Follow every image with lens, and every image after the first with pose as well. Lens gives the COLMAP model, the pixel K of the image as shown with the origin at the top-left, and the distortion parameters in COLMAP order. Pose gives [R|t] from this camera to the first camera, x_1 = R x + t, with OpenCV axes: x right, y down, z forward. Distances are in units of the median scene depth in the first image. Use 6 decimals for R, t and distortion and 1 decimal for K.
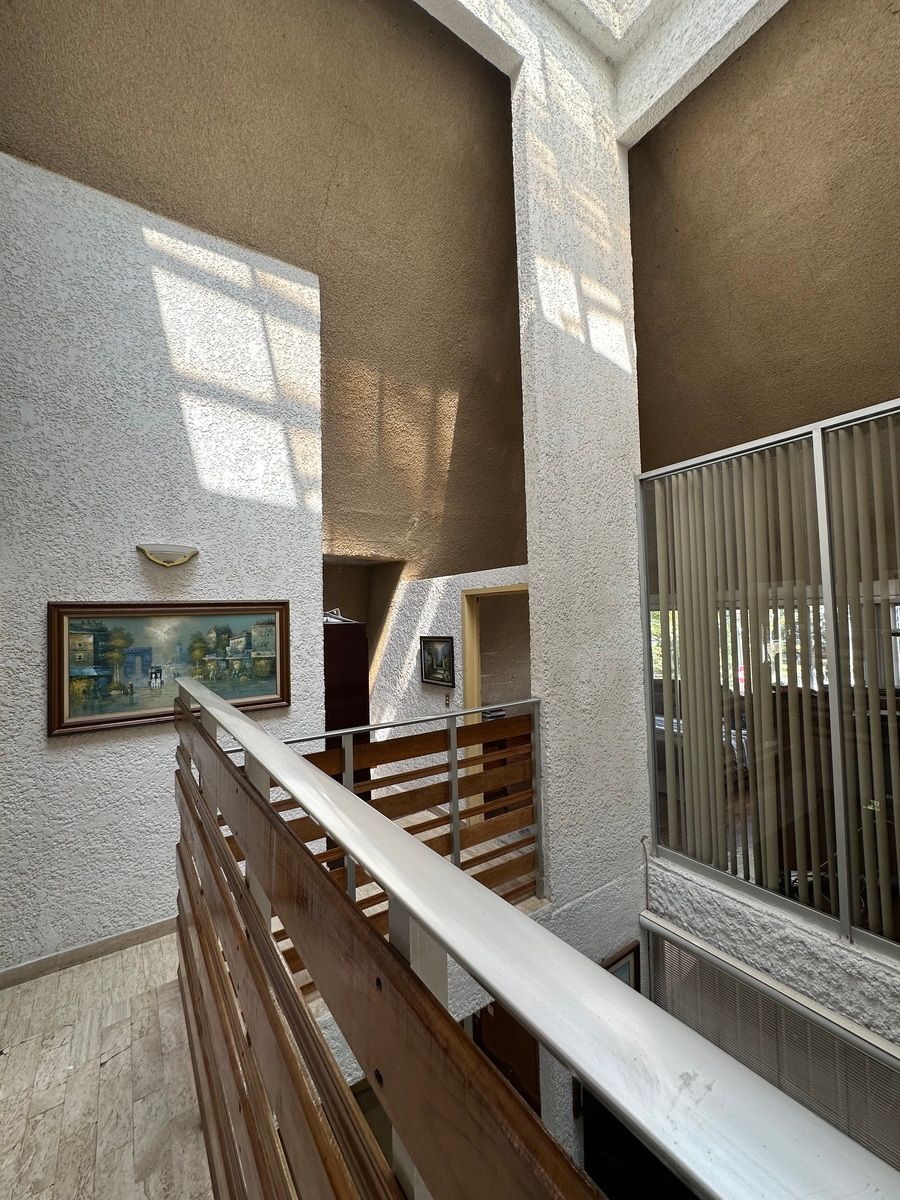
lens RADIAL K [[479.4, 0, 447.5], [0, 479.4, 601.4], [0, 0, 1]] dist [-0.003690, 0.000467]
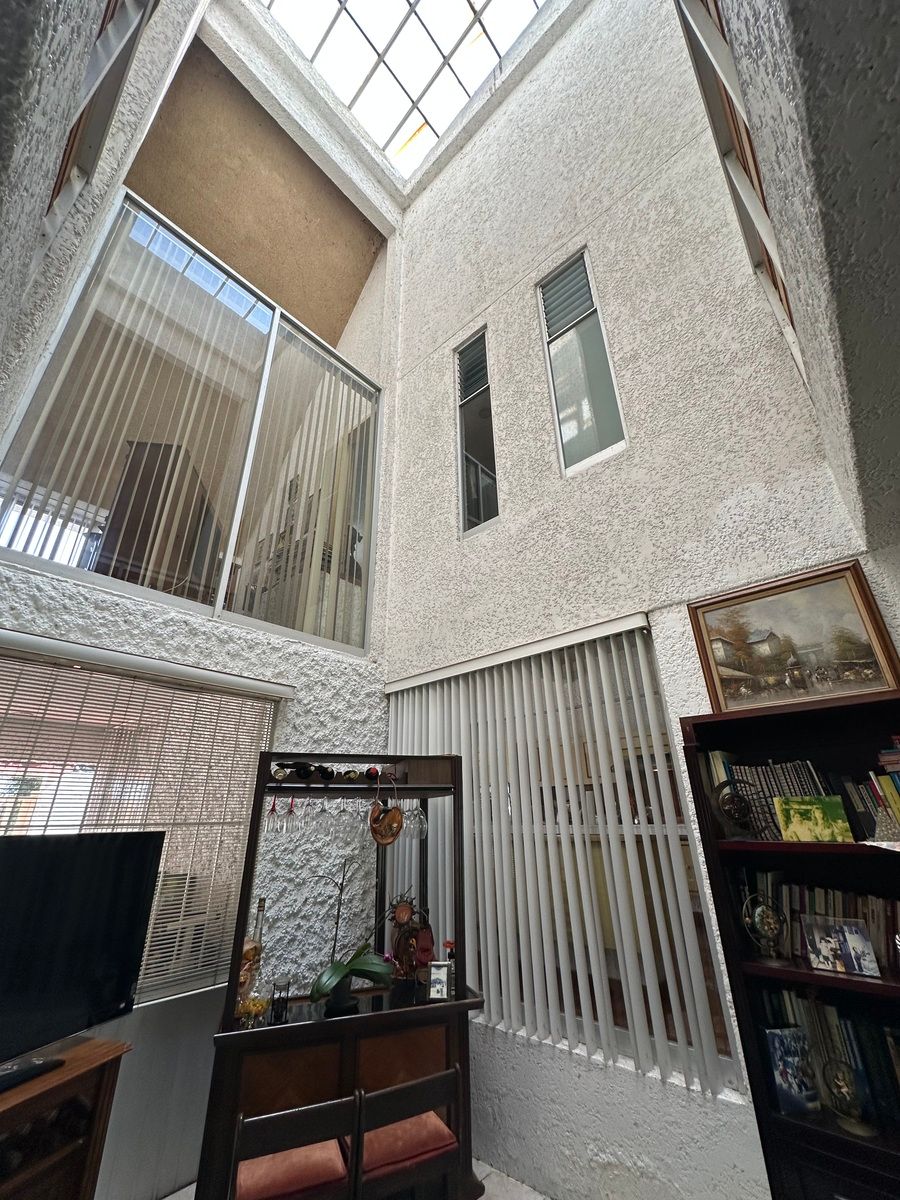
lens RADIAL K [[479.4, 0, 449.7], [0, 479.4, 597.4], [0, 0, 1]] dist [-0.003690, 0.000467]
pose [[-0.246142, 0.429473, 0.868888, -0.247081], [-0.013976, 0.894803, -0.446242, 1.004406], [-0.969133, -0.121983, -0.214247, 0.628581]]
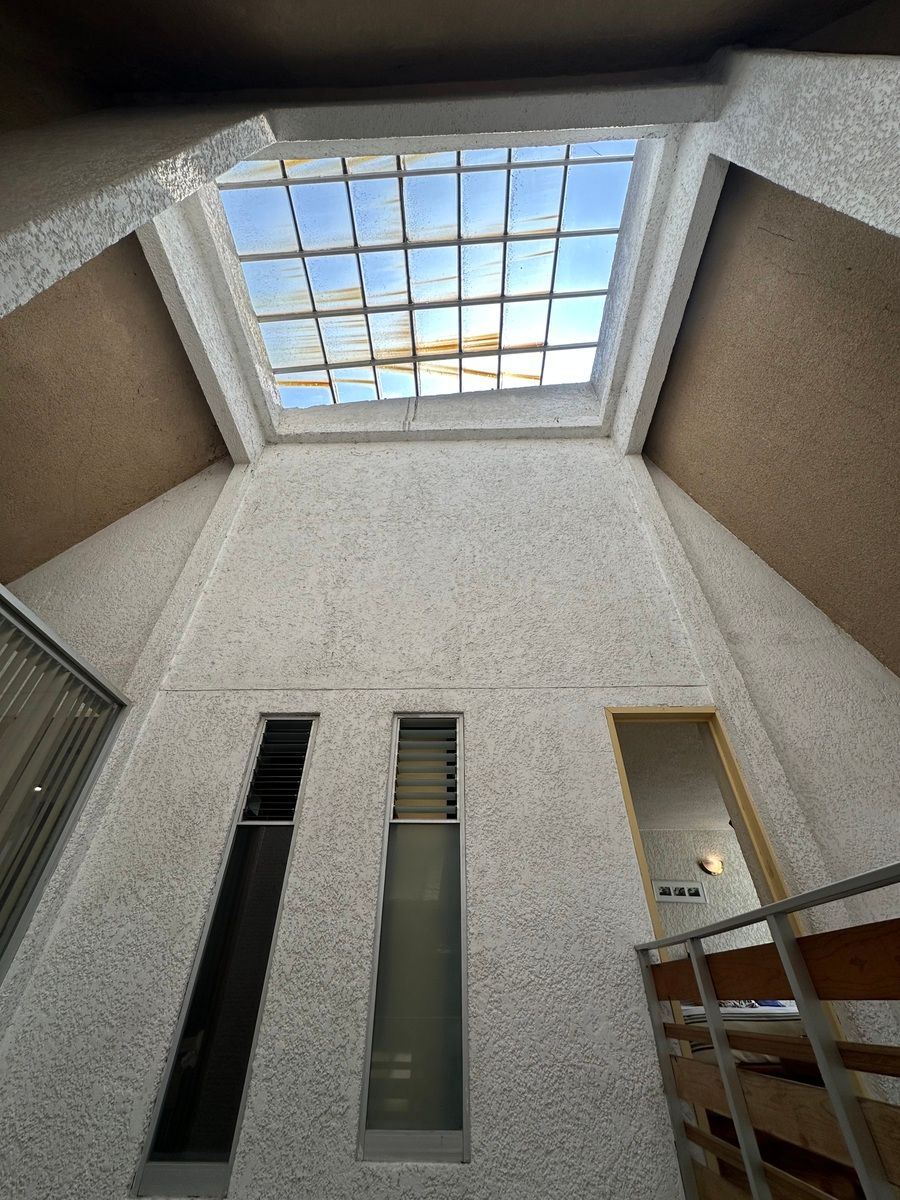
lens RADIAL K [[479.4, 0, 449.4], [0, 479.4, 599.2], [0, 0, 1]] dist [-0.003690, 0.000467]
pose [[-0.817019, 0.389227, 0.425419, -0.188044], [-0.002038, 0.735840, -0.677152, 0.187799], [-0.576607, -0.554114, -0.600402, 0.937851]]
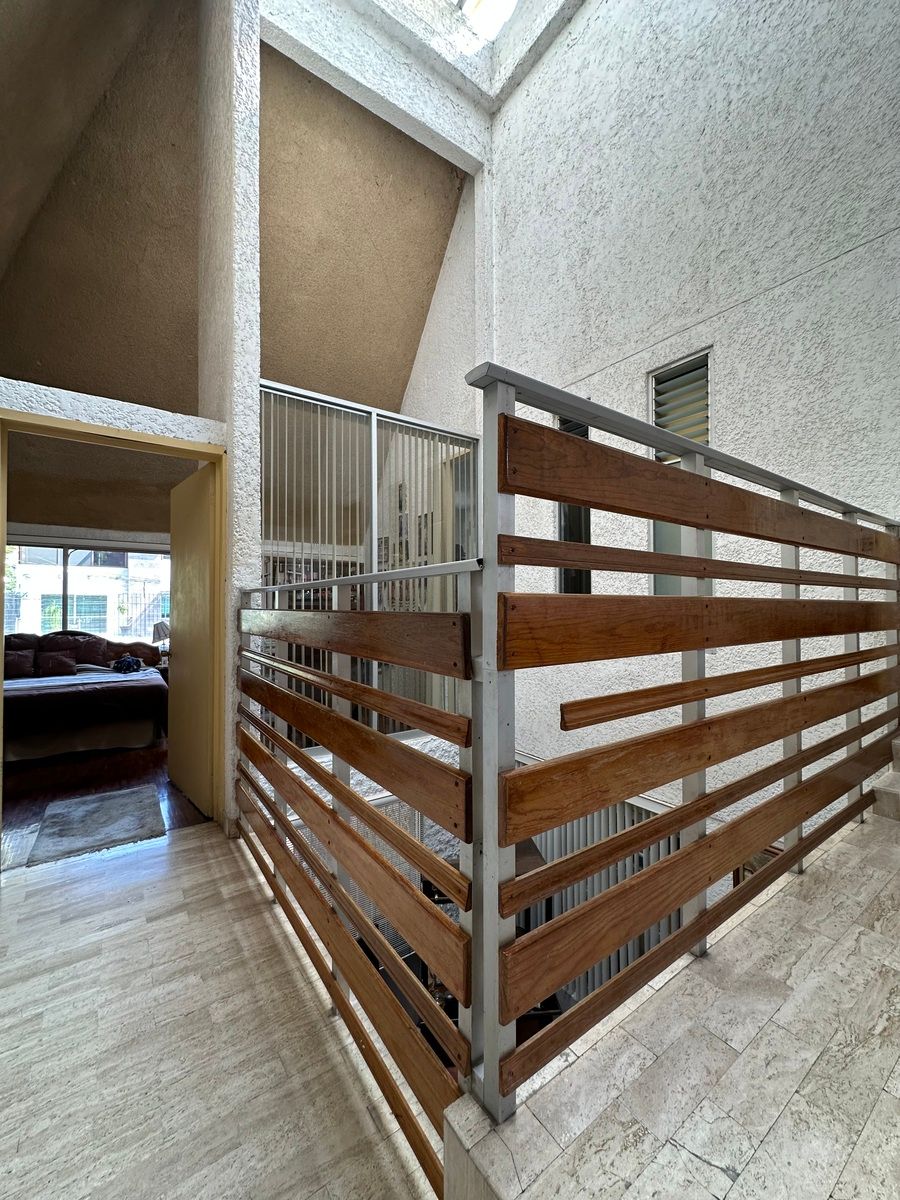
lens RADIAL K [[479.4, 0, 448.8], [0, 479.4, 599.2], [0, 0, 1]] dist [-0.003690, 0.000467]
pose [[-0.022393, 0.039407, 0.998972, -0.648219], [-0.031873, 0.998687, -0.040110, 0.252862], [-0.999241, -0.032738, -0.021108, 0.708092]]
